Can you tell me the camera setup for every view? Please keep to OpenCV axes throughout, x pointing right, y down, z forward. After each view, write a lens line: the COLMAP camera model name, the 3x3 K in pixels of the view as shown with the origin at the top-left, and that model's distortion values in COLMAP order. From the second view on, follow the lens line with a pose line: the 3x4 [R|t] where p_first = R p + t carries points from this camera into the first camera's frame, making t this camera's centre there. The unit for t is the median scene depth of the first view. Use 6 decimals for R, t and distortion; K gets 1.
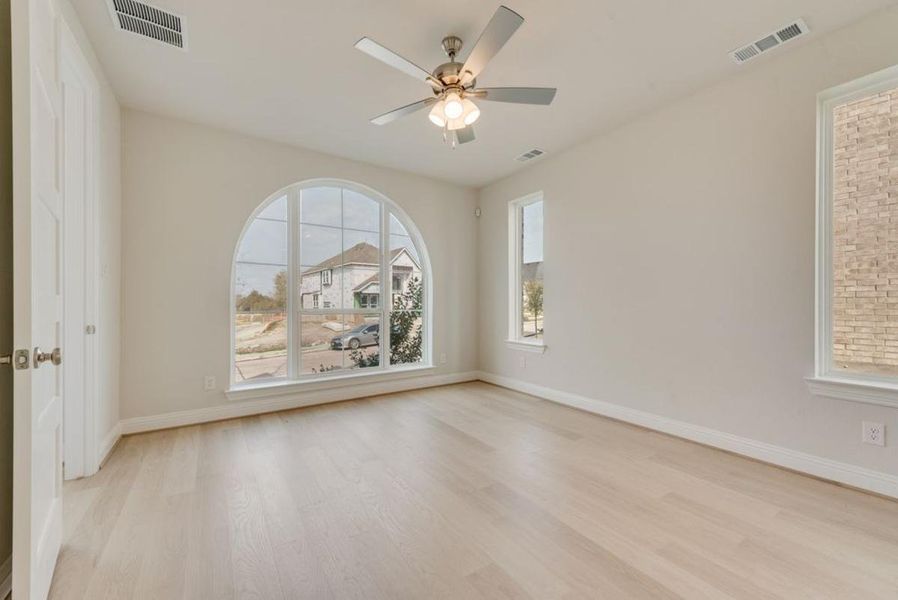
lens RADIAL K [[354.8, 0, 449.3], [0, 354.8, 304.6], [0, 0, 1]] dist [0.003341, 0.000208]
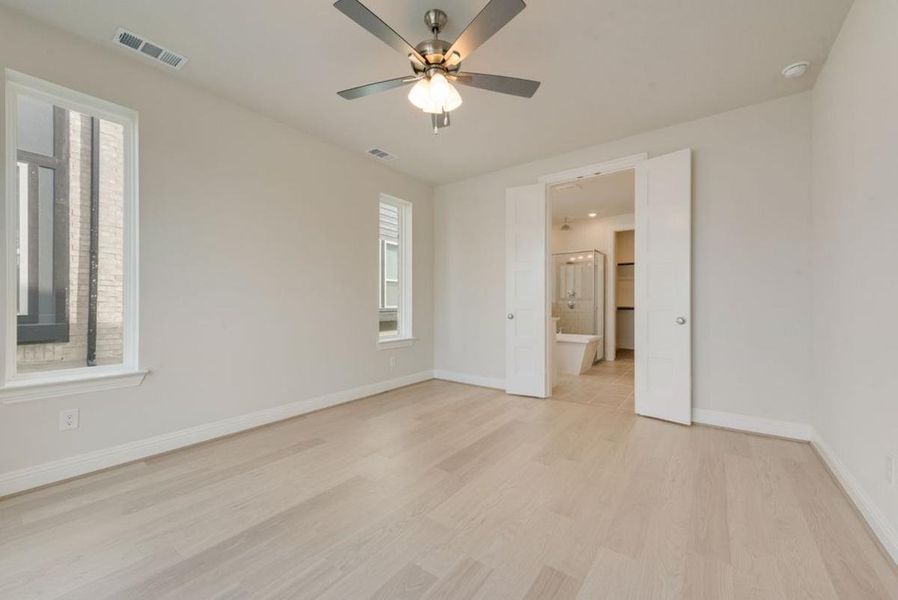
lens RADIAL K [[354.8, 0, 449.3], [0, 354.8, 304.6], [0, 0, 1]] dist [0.003341, 0.000208]
pose [[-0.351789, -0.012590, 0.935994, -0.692614], [-0.006819, 0.999917, 0.010887, -0.013603], [-0.936054, -0.002553, -0.351846, 1.031049]]
